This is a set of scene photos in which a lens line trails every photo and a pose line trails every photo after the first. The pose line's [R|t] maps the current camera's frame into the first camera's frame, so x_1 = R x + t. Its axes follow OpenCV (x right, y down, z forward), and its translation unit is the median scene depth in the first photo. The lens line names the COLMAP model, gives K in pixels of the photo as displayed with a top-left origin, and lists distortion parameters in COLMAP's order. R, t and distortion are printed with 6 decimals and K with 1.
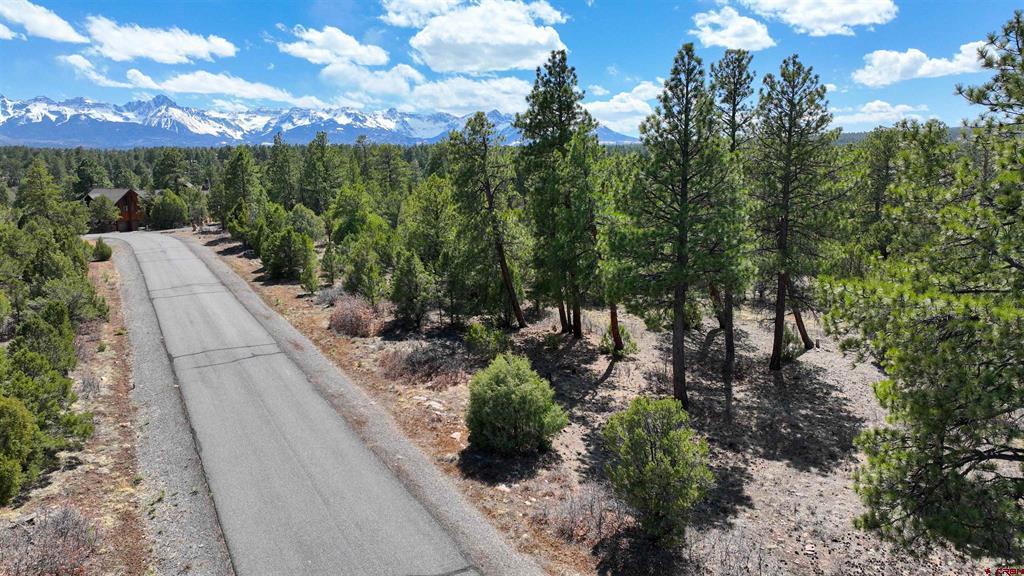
lens RADIAL K [[732.7, 0, 516.6], [0, 732.7, 289.1], [0, 0, 1]] dist [0.001585, 0.010638]
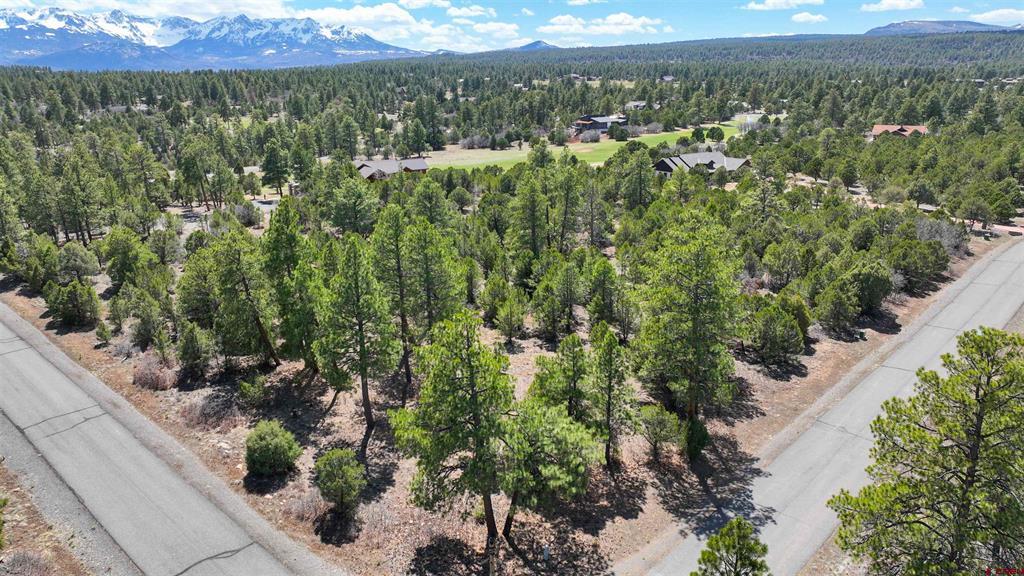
lens RADIAL K [[732.7, 0, 516.6], [0, 732.7, 289.1], [0, 0, 1]] dist [0.001585, 0.010638]
pose [[0.952767, -0.090998, 0.289749, 0.072601], [0.057150, 0.990732, 0.123225, -0.363467], [-0.298276, -0.100846, 0.949137, -0.755900]]
